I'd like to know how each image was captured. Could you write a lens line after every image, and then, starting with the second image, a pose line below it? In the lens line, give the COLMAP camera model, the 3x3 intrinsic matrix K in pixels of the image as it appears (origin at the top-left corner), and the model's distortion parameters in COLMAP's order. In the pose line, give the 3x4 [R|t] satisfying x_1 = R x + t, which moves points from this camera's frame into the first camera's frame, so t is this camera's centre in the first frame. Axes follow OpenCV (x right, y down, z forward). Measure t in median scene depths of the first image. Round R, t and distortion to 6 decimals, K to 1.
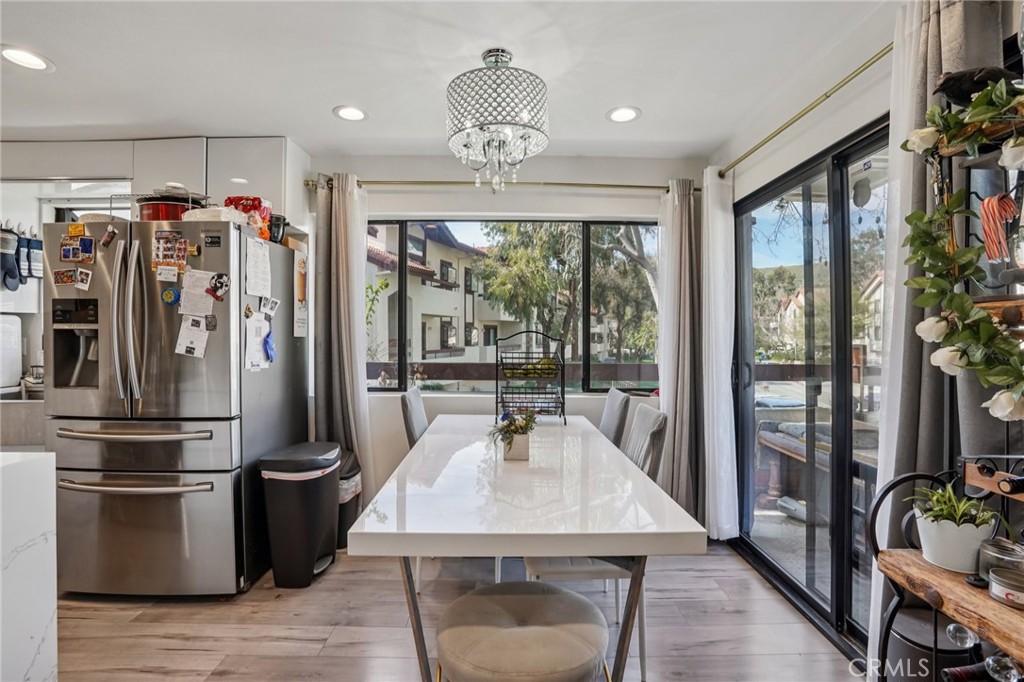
lens RADIAL K [[479.6, 0, 509.4], [0, 479.6, 331.6], [0, 0, 1]] dist [-0.066462, 0.024976]
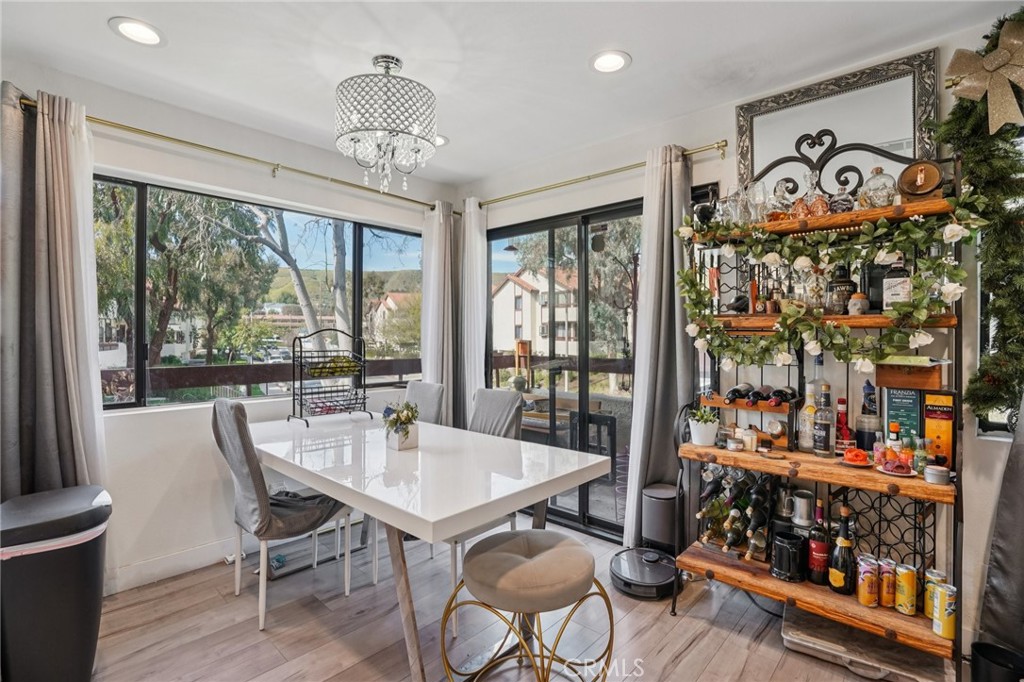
lens RADIAL K [[475.4, 0, 513.1], [0, 475.4, 333.7], [0, 0, 1]] dist [-0.067262, 0.023300]
pose [[0.678766, -0.000769, 0.734354, -0.463916], [-0.004280, 0.999978, 0.005003, 0.002303], [-0.734342, -0.006539, 0.678748, 0.081506]]
